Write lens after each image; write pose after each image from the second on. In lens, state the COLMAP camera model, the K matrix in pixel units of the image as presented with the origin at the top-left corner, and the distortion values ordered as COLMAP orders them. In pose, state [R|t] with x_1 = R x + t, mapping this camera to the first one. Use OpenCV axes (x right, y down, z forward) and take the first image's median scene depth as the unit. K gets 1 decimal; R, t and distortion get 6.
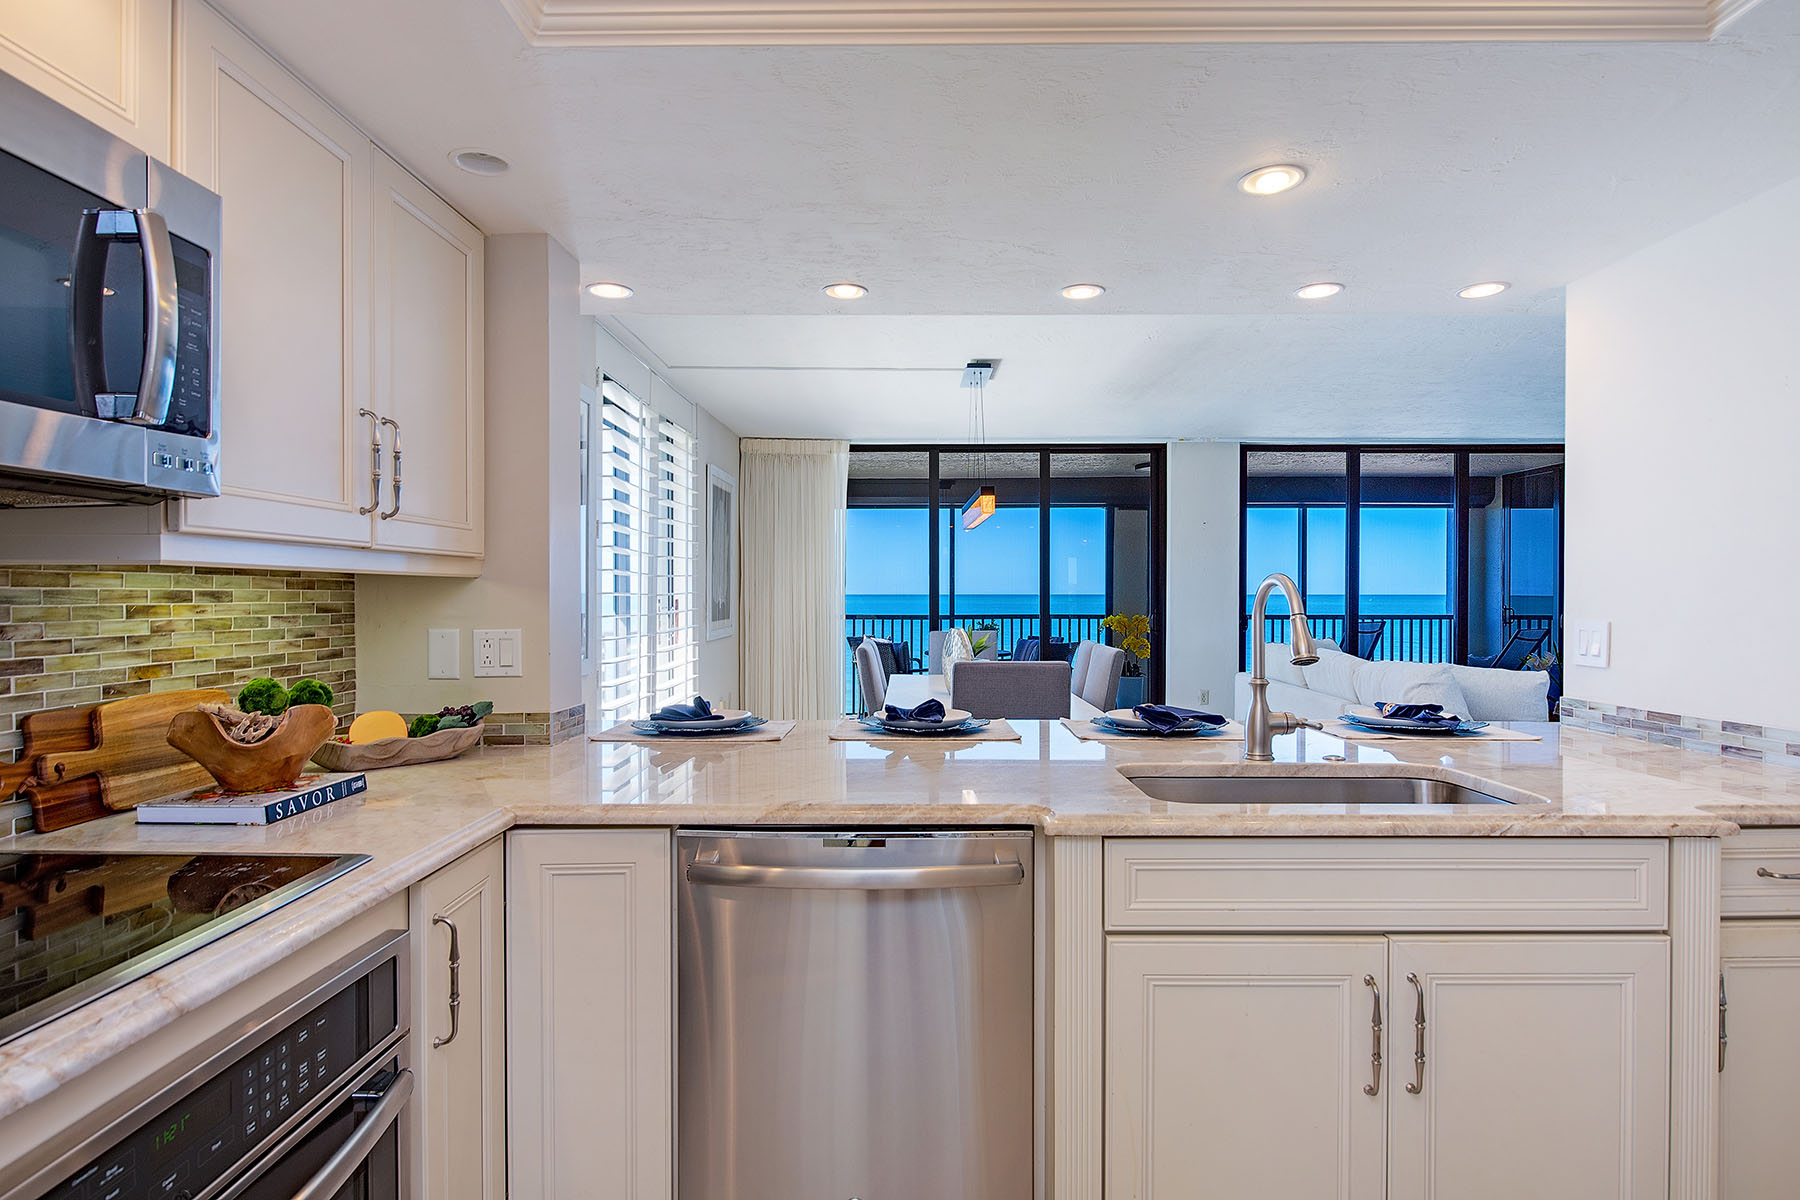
lens RADIAL K [[926.6, 0, 900.0], [0, 926.6, 600.0], [0, 0, 1]] dist [-0.001309, -0.000160]
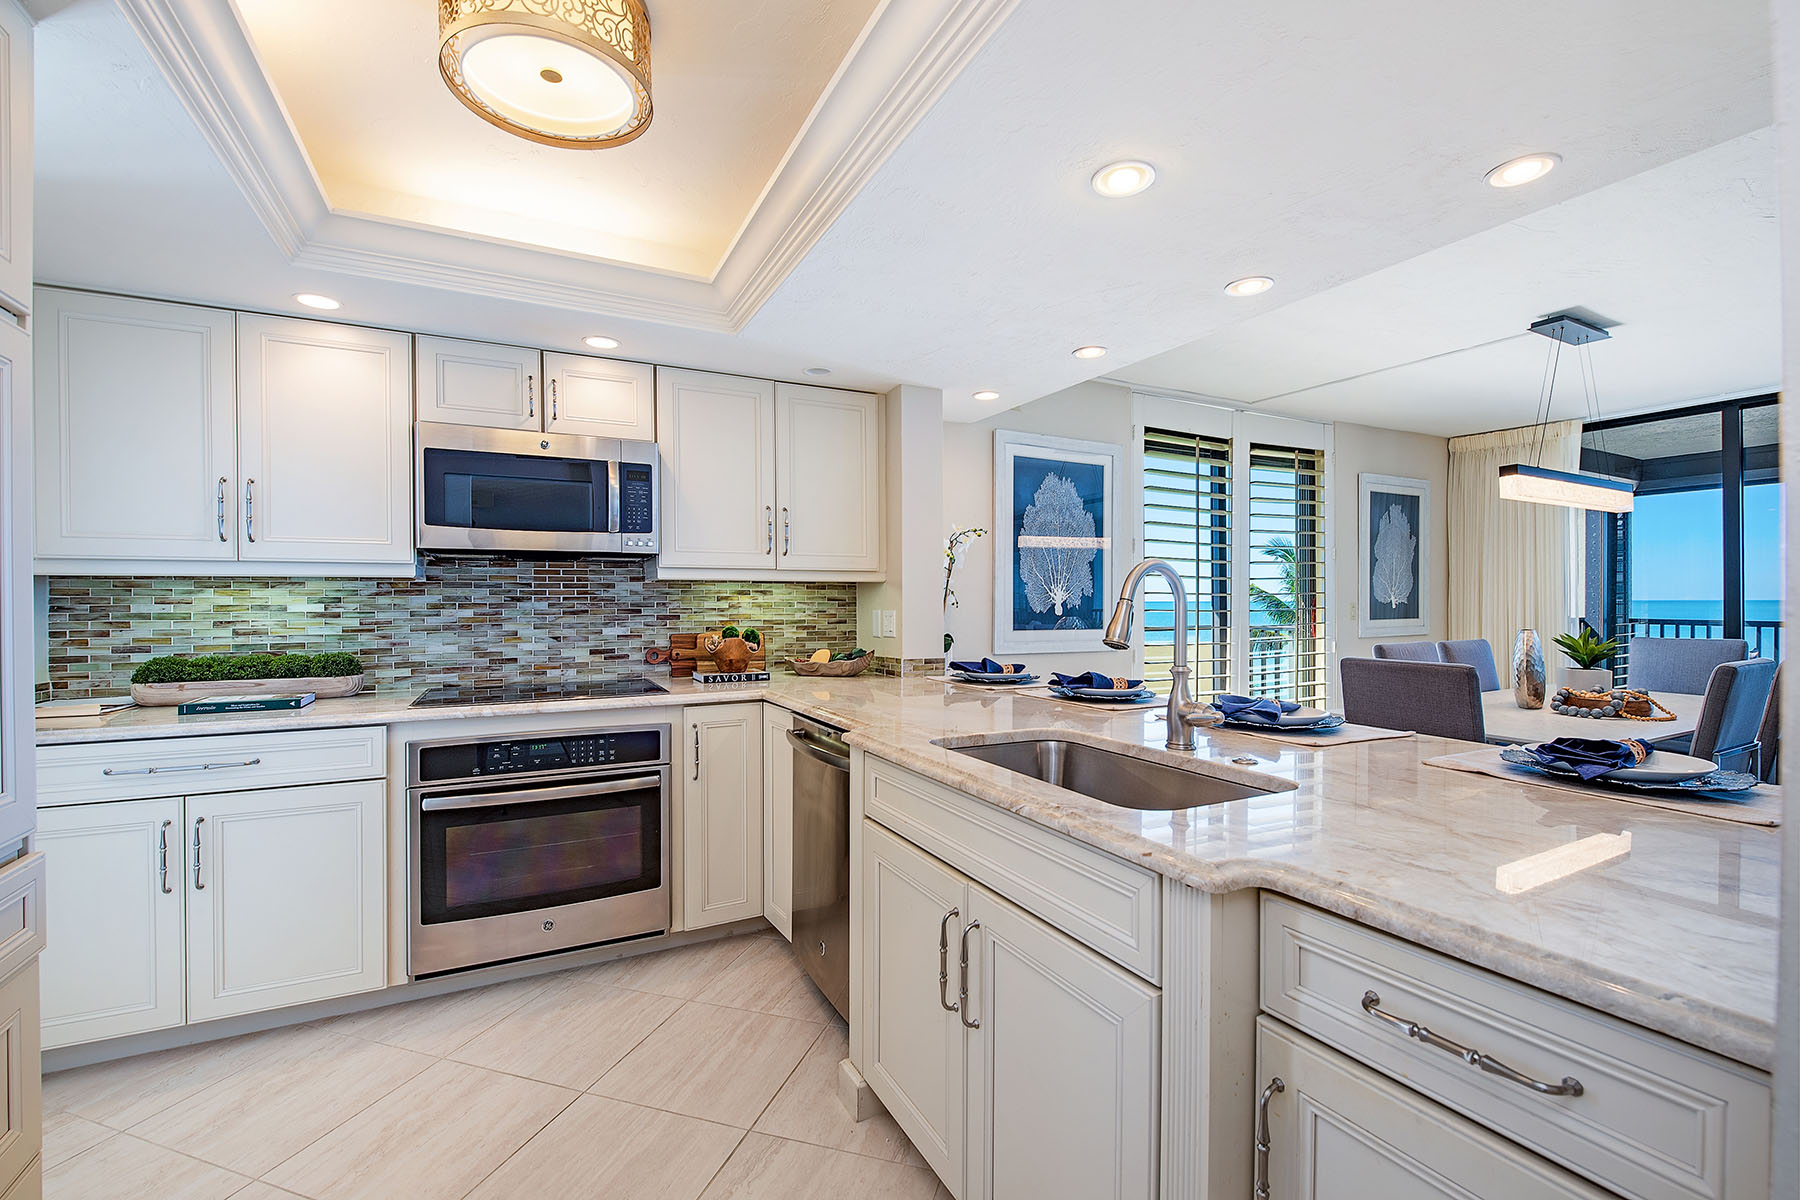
lens RADIAL K [[776.3, 0, 924.0], [0, 776.3, 607.6], [0, 0, 1]] dist [0.001828, 0.000018]
pose [[0.494821, 0.013221, -0.868895, 1.137363], [-0.007187, 0.999912, 0.011122, 0.008963], [0.868965, 0.000741, 0.494872, 0.387516]]
